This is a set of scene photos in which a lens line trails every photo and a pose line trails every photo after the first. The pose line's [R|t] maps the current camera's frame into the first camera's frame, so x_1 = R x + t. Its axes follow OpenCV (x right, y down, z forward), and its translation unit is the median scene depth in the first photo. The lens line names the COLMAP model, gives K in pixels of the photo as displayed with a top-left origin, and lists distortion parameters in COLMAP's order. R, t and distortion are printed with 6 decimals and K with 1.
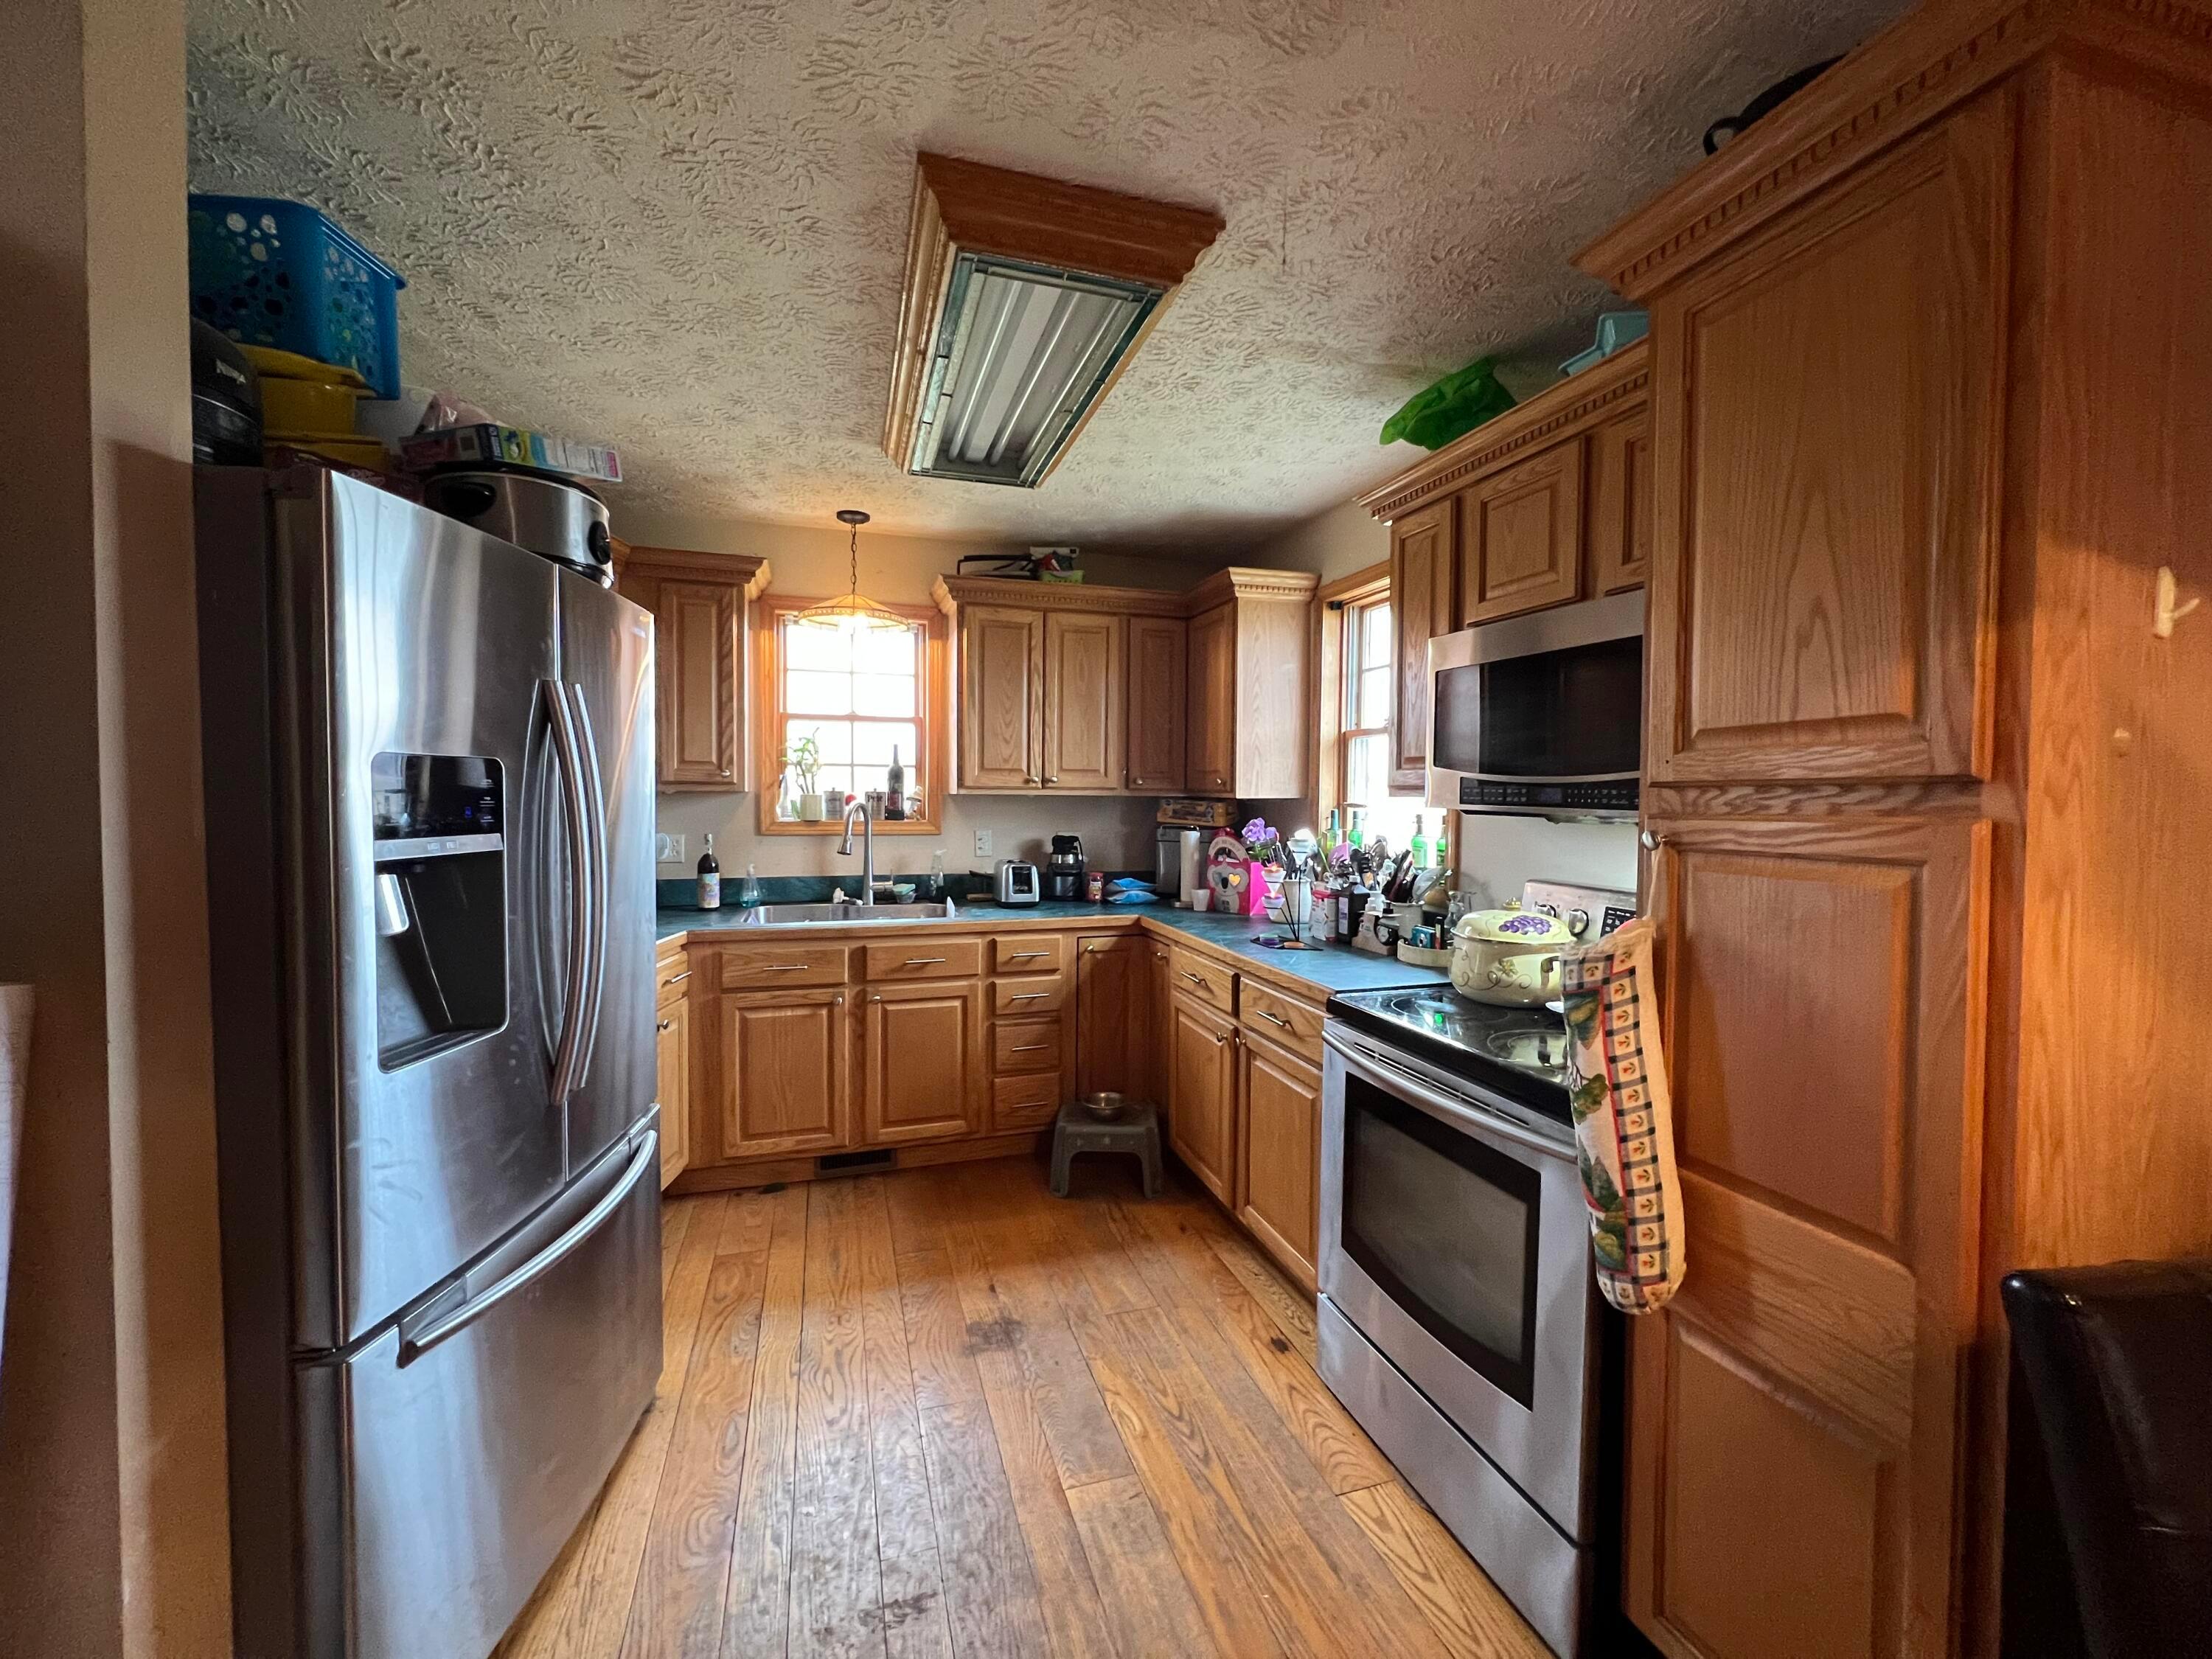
lens RADIAL K [[887.6, 0, 1103.5], [0, 887.6, 826.0], [0, 0, 1]] dist [-0.000704, 0.000607]
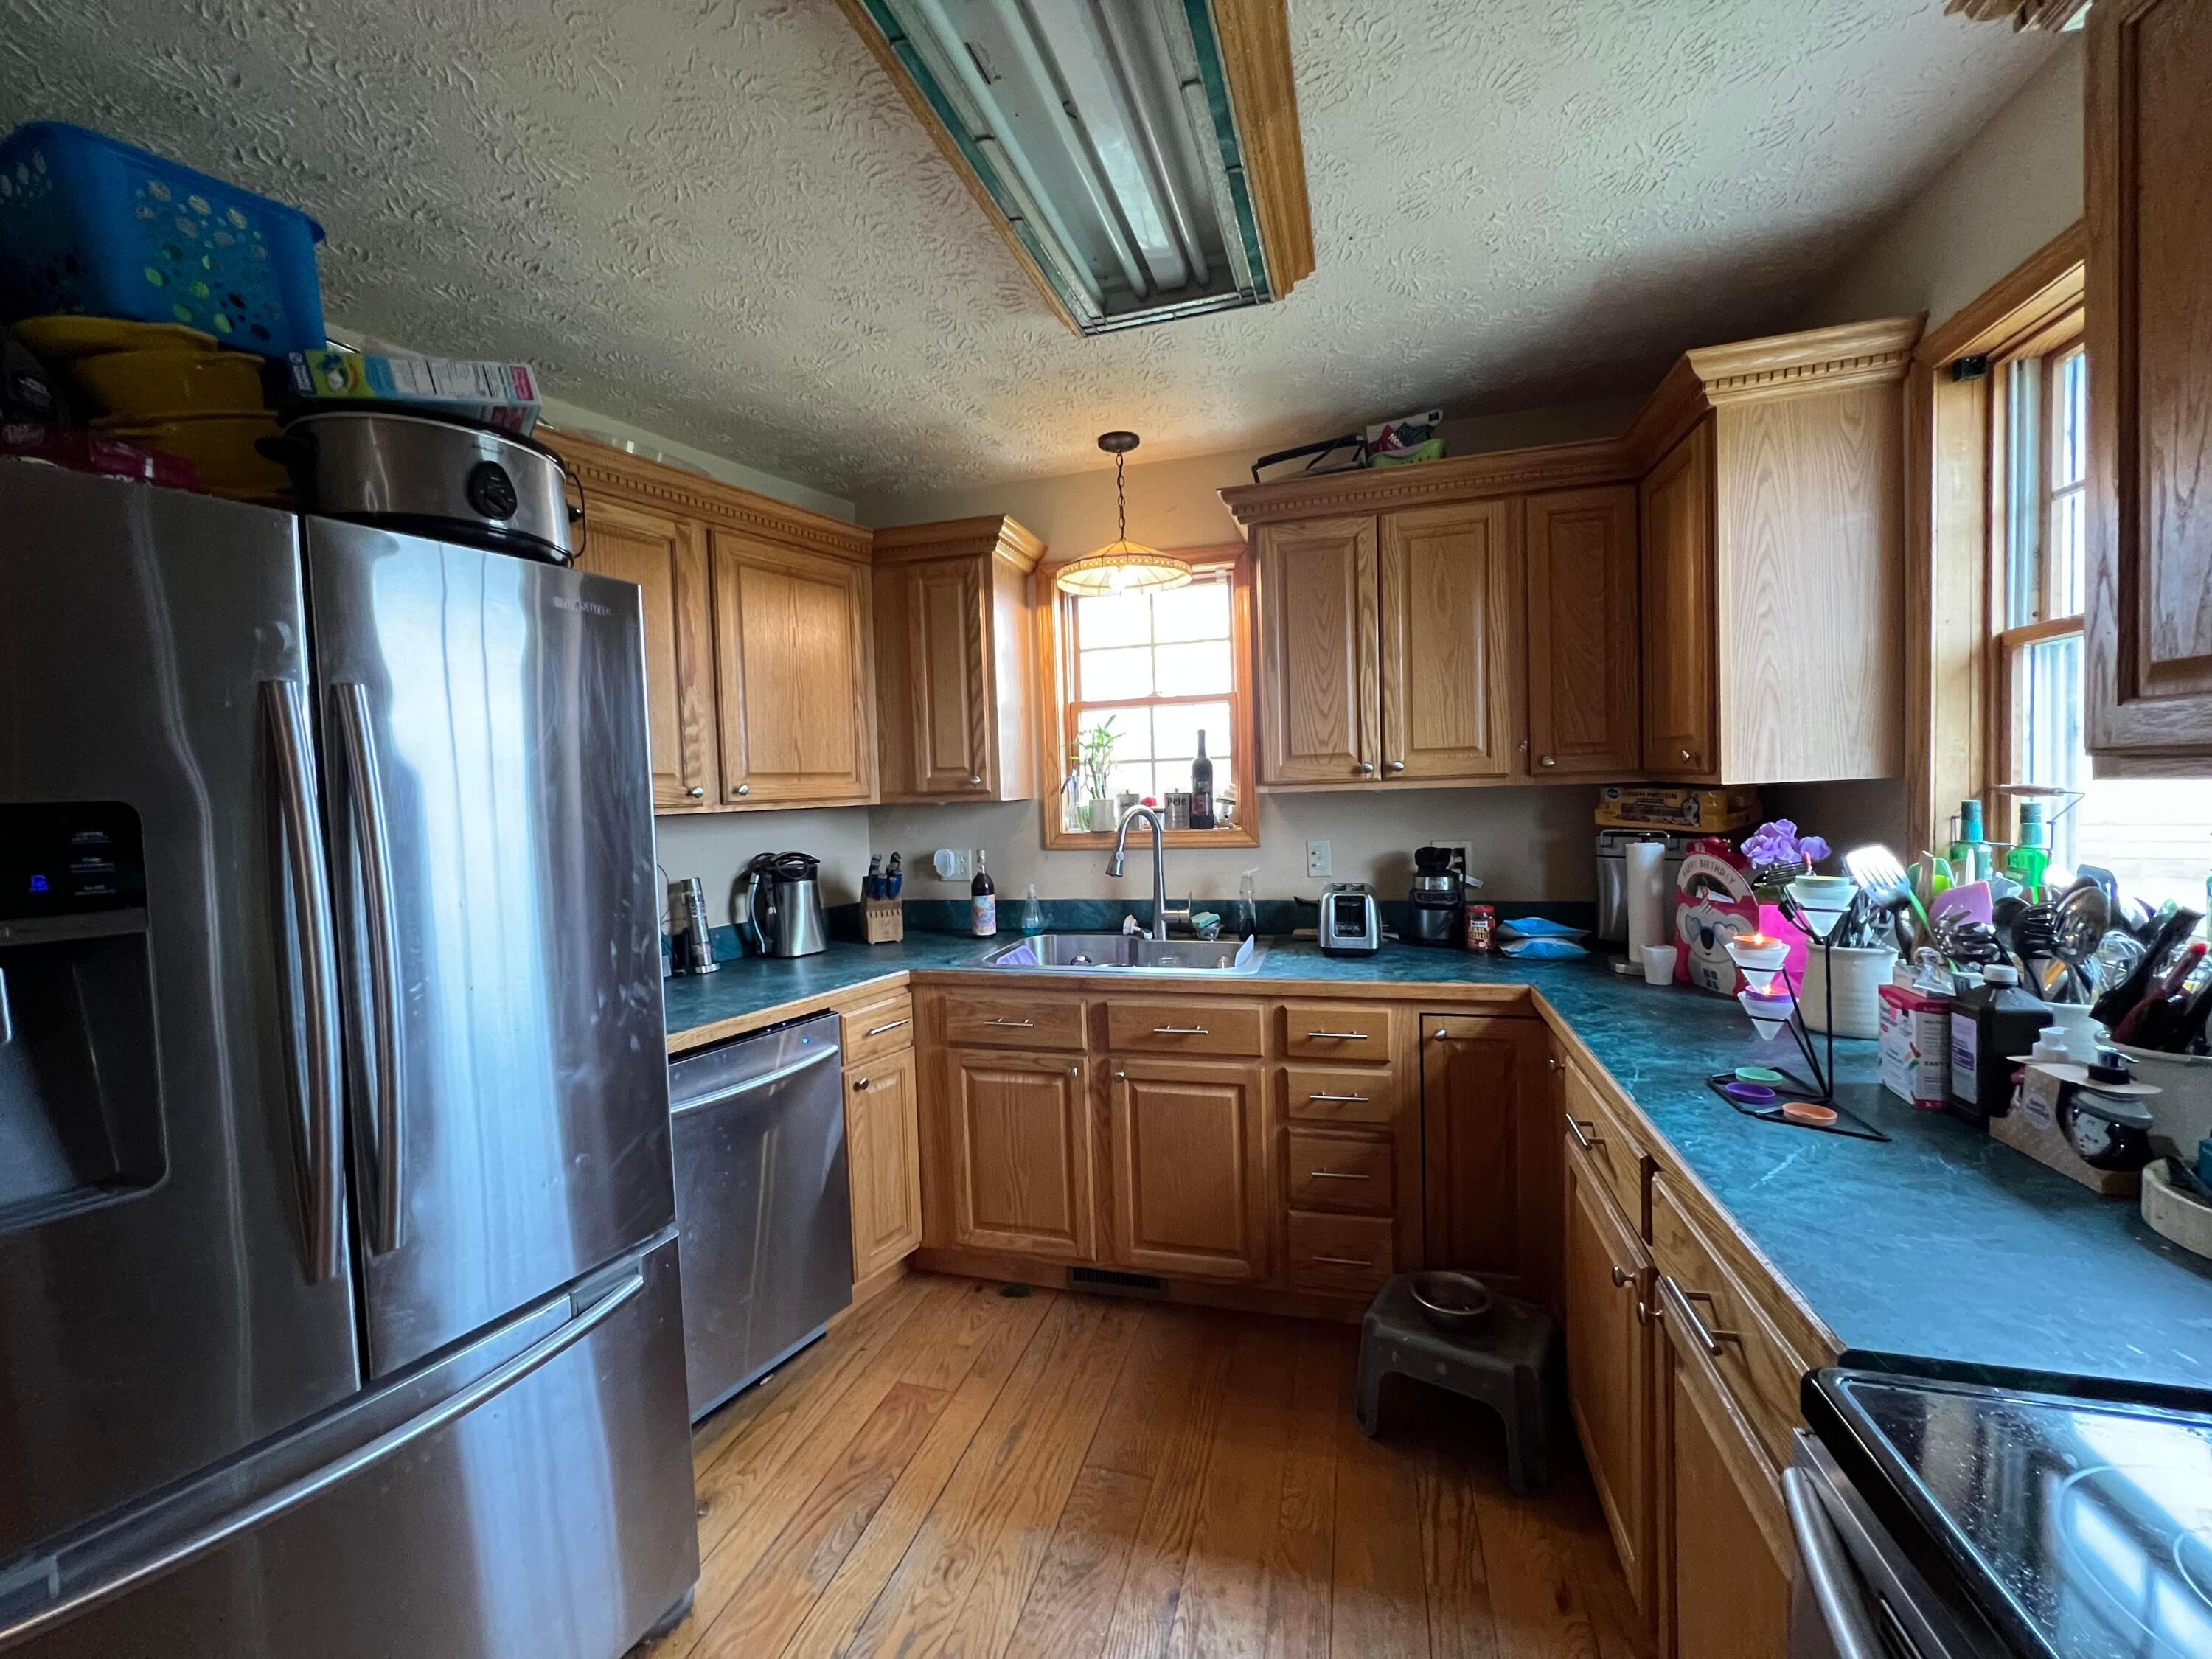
lens RADIAL K [[887.6, 0, 1103.5], [0, 887.6, 826.0], [0, 0, 1]] dist [-0.000704, 0.000607]
pose [[0.833122, -0.013121, -0.552933, 0.135970], [0.021110, 0.999744, 0.008084, -0.018934], [0.552686, -0.018407, 0.833186, 0.348741]]
